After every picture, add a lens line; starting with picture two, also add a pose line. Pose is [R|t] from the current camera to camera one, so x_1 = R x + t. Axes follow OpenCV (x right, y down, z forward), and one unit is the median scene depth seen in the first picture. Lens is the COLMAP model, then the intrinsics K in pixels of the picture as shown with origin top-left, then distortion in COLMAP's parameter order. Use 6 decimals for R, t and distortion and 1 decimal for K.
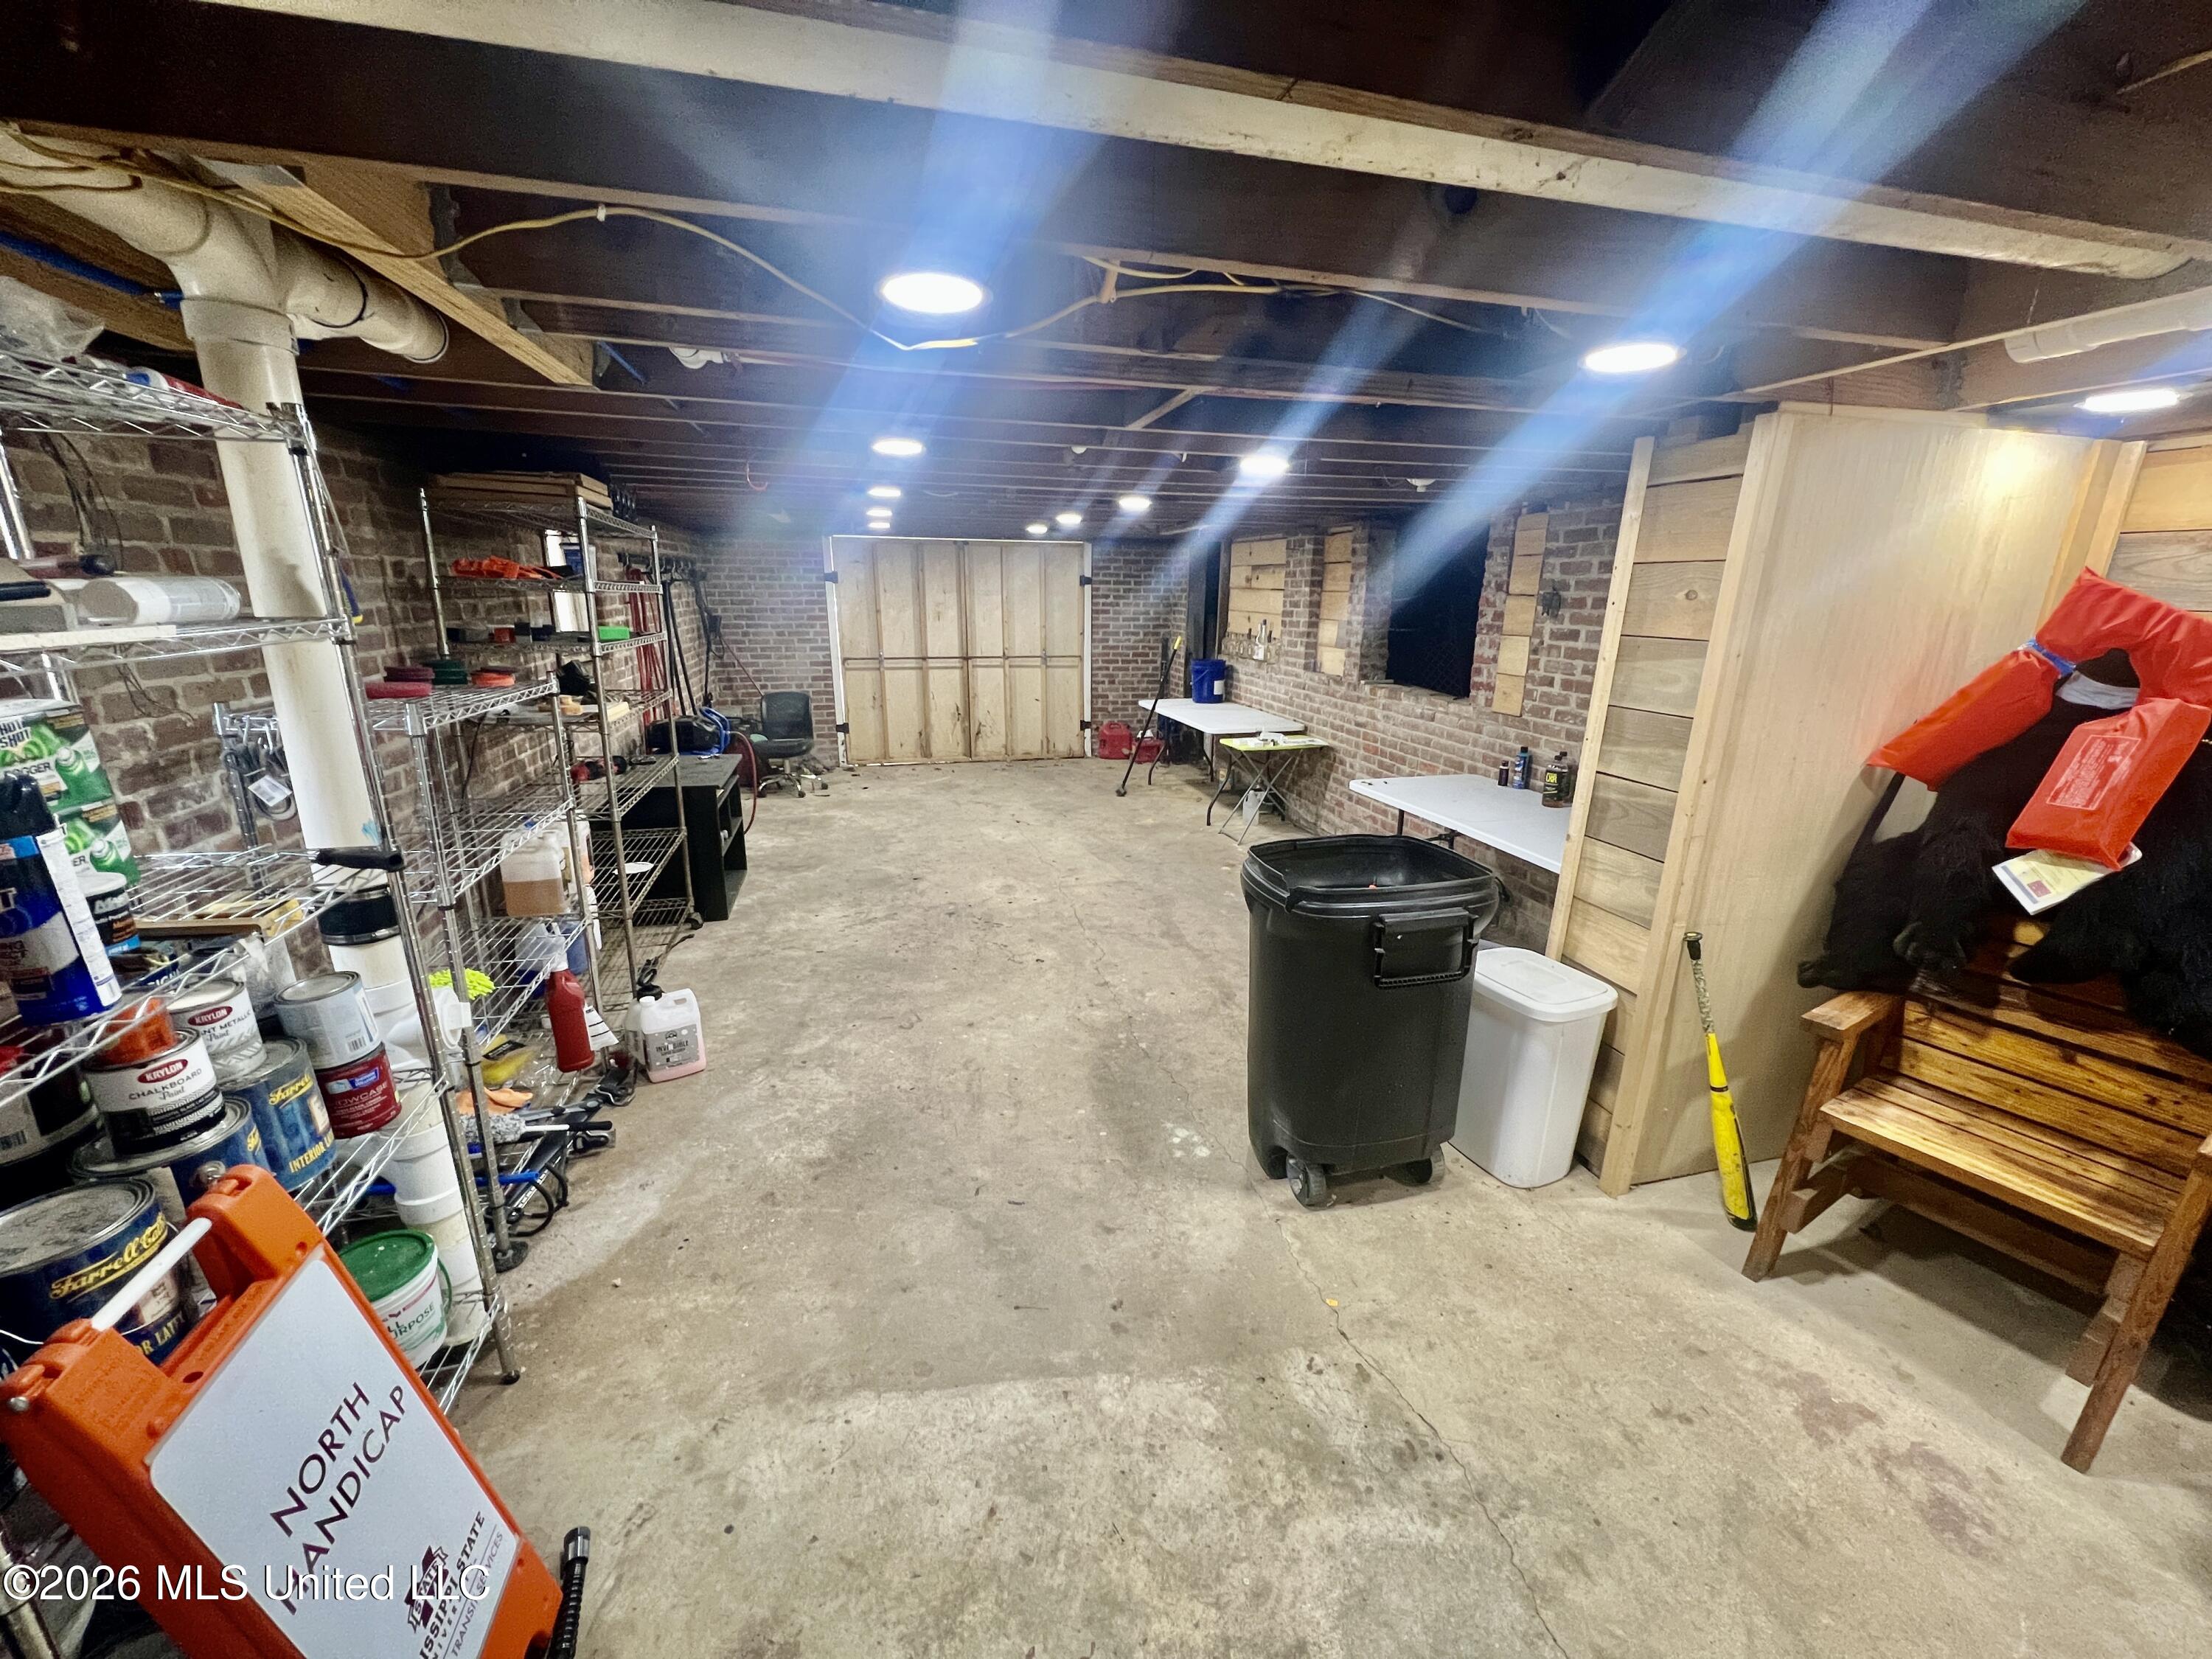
lens RADIAL K [[876.0, 0, 1102.1], [0, 876.0, 840.2], [0, 0, 1]] dist [0.000408, 0.000033]
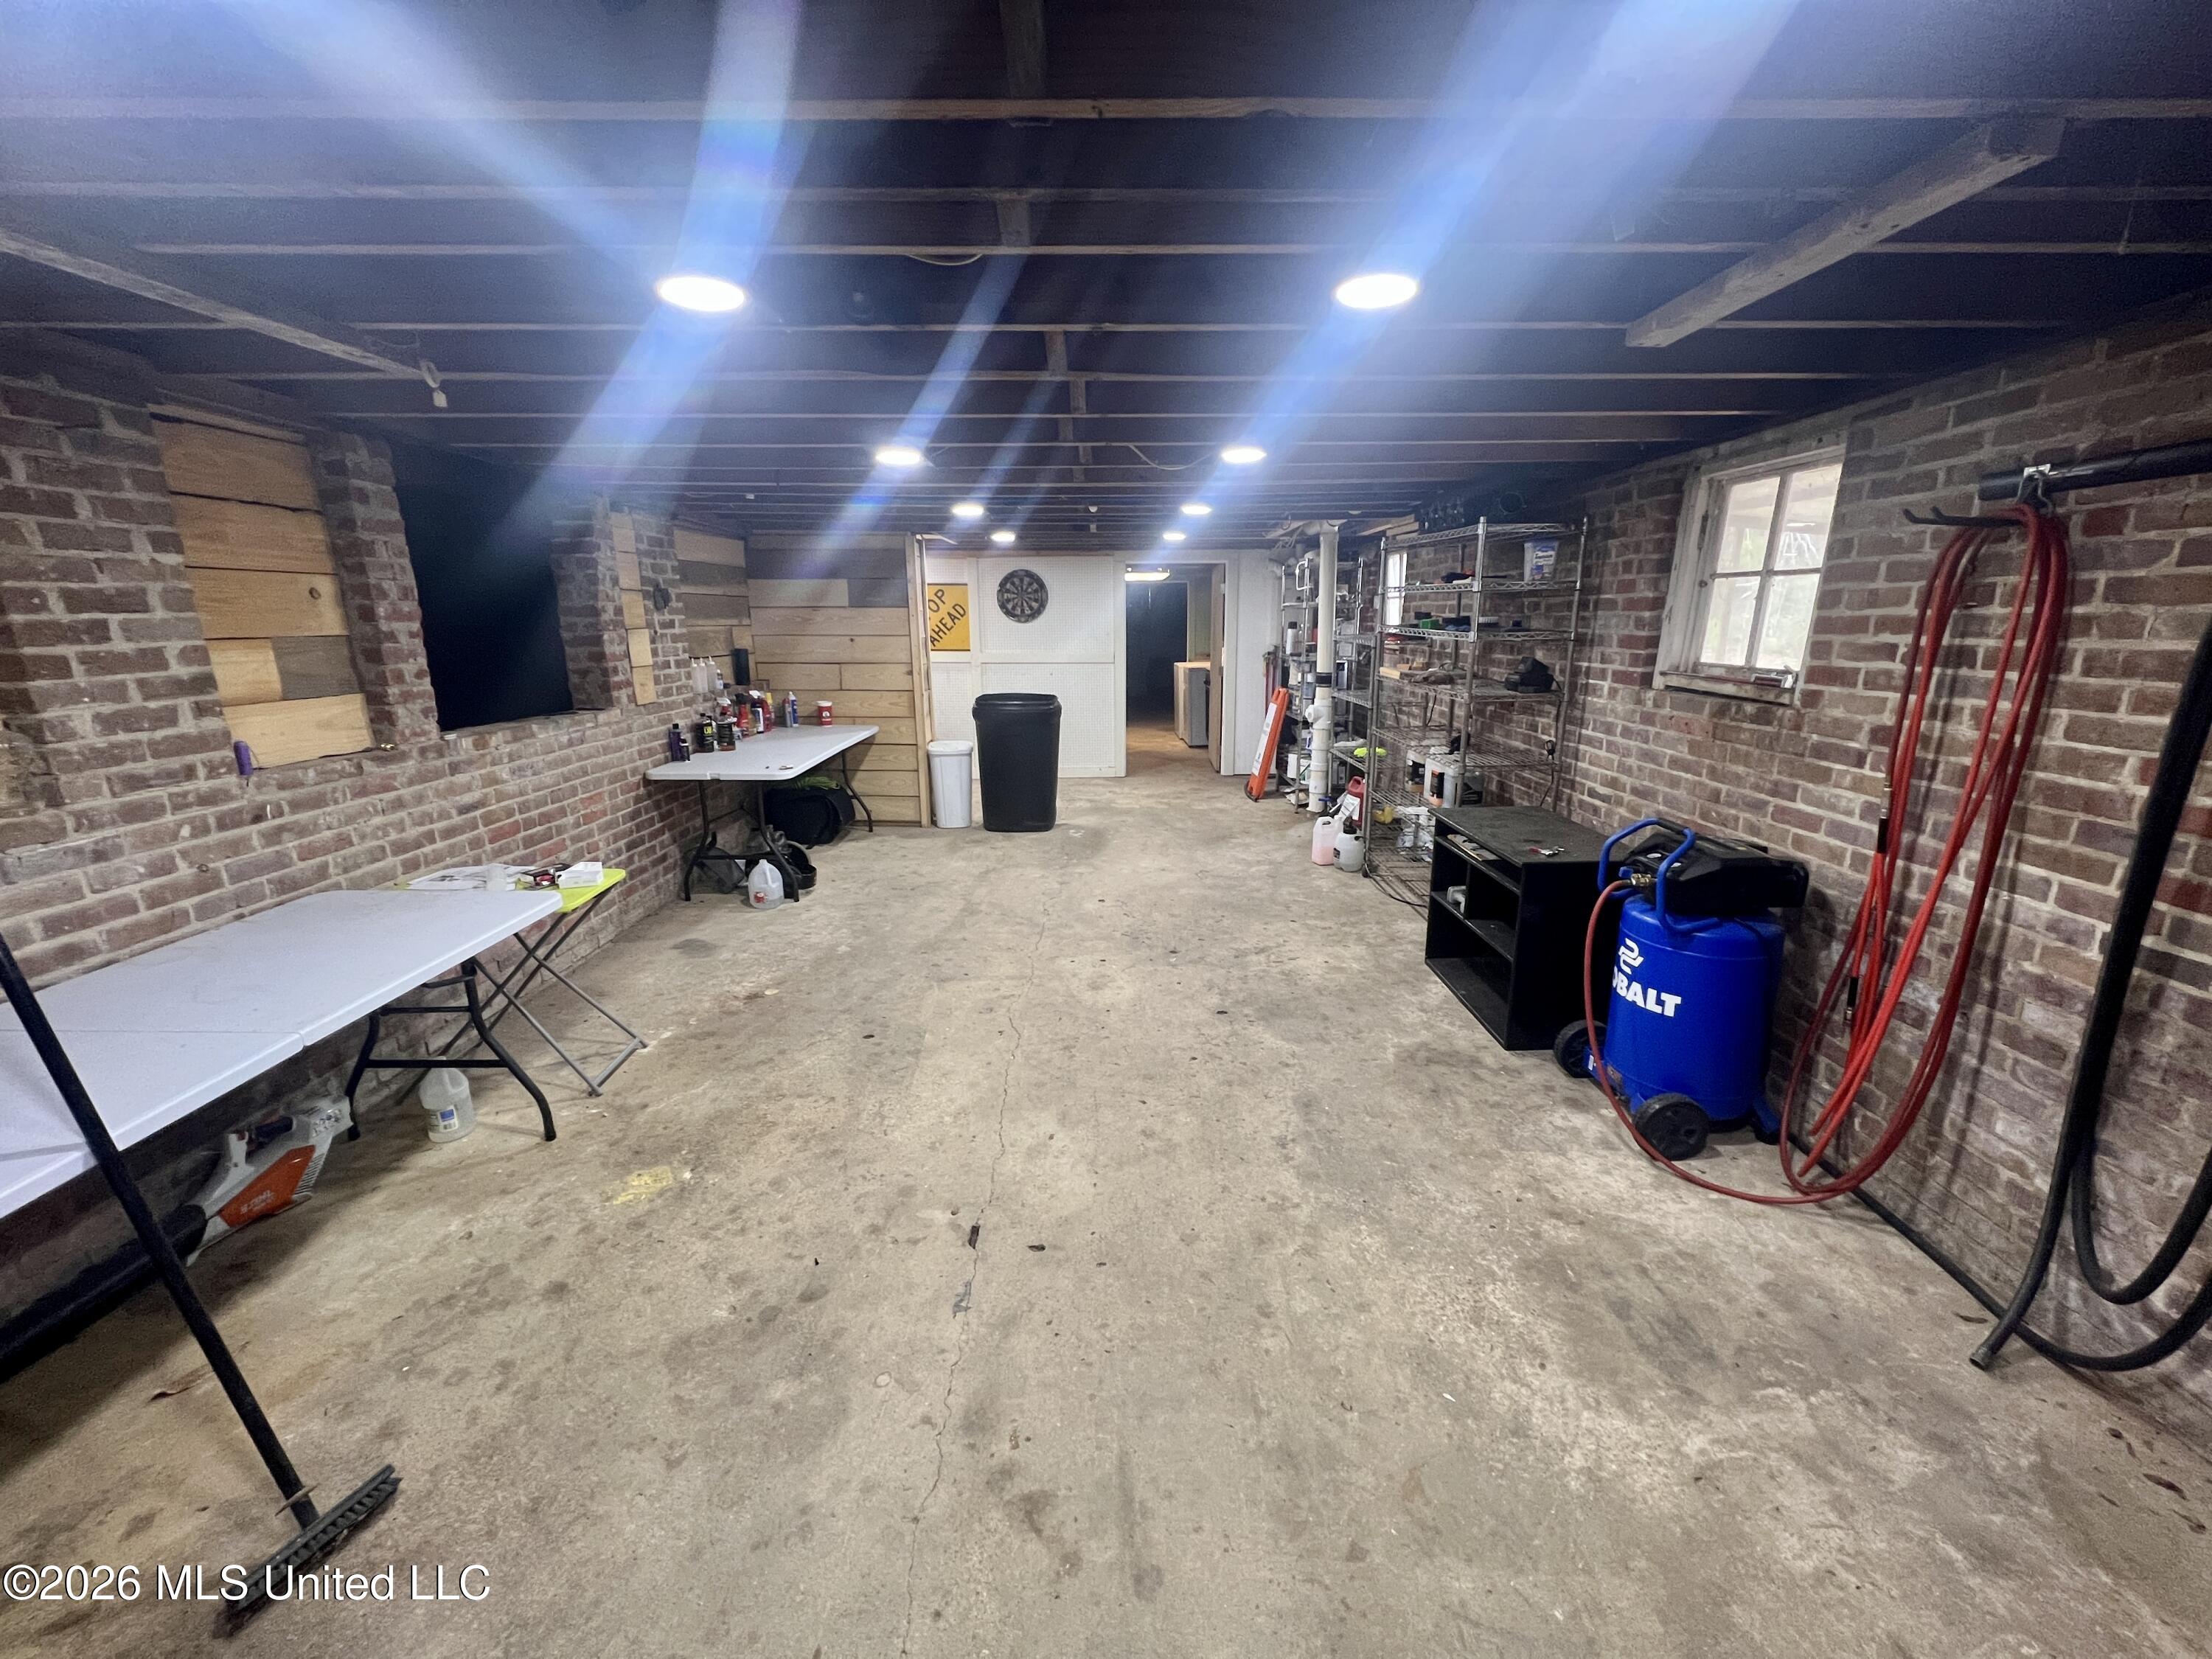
lens RADIAL K [[876.0, 0, 1104.2], [0, 876.0, 835.9], [0, 0, 1]] dist [0.000408, 0.000033]
pose [[-0.968526, -0.071651, 0.238375, -0.283713], [0.058222, 0.865893, 0.496829, -0.427155], [-0.242006, 0.495070, -0.834469, 1.567604]]
